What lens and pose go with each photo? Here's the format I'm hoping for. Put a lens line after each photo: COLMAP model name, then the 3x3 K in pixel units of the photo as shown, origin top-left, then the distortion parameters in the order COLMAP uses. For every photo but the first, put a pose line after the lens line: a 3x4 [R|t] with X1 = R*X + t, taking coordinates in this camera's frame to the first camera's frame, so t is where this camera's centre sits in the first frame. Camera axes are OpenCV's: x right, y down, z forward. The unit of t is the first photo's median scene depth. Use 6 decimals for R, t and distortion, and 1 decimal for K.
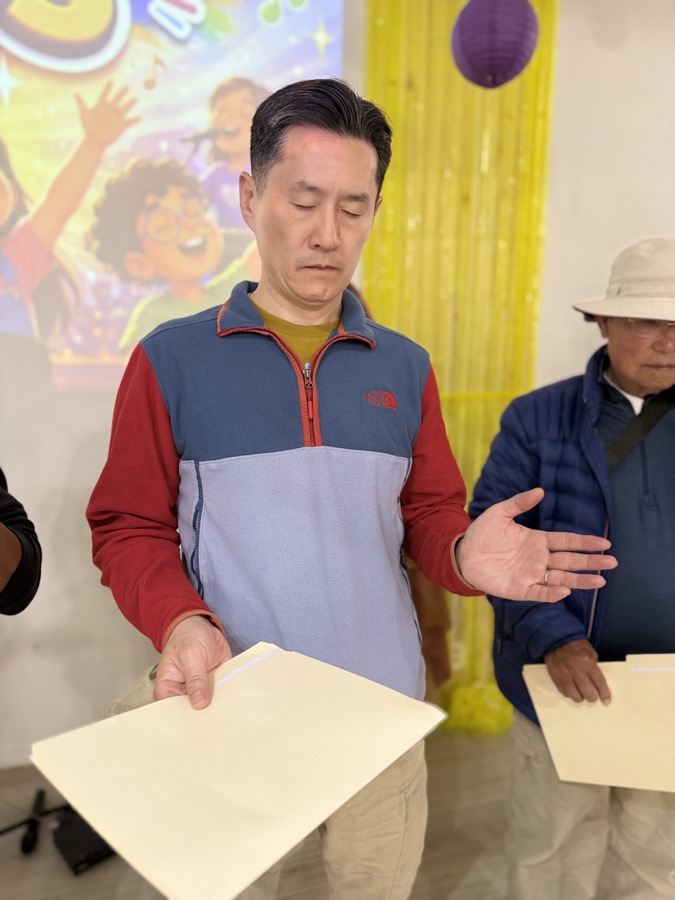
lens RADIAL K [[619.5, 0, 340.3], [0, 619.5, 457.6], [0, 0, 1]] dist [-0.028001, 0.016355]
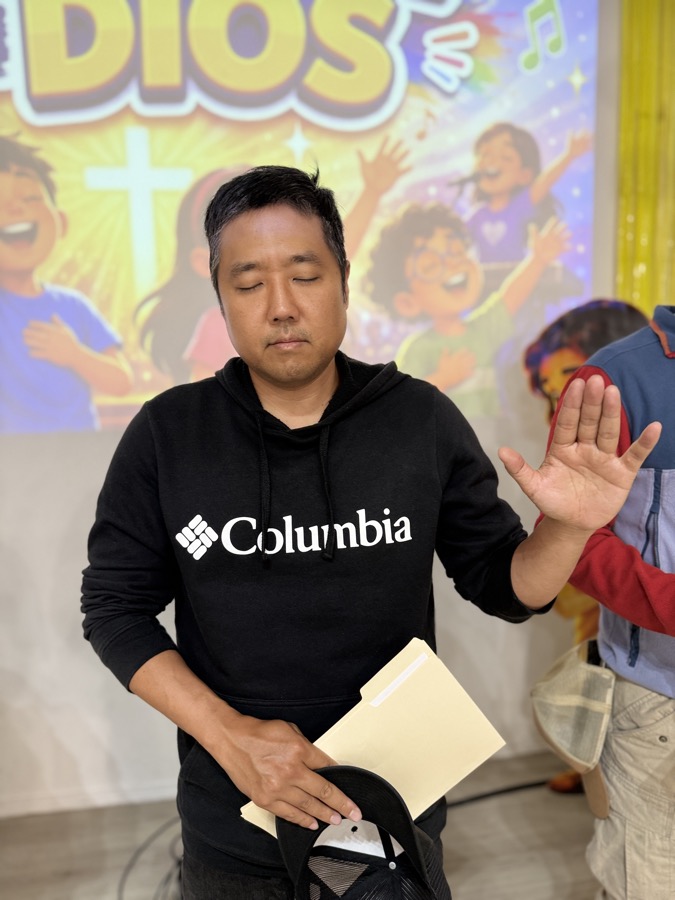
lens RADIAL K [[688.4, 0, 330.7], [0, 688.4, 465.3], [0, 0, 1]] dist [-0.006566, -0.007177]
pose [[0.994624, -0.035460, -0.097293, -0.362252], [0.029039, 0.997355, -0.066638, 0.034978], [0.099399, 0.063454, 0.993022, -0.157492]]
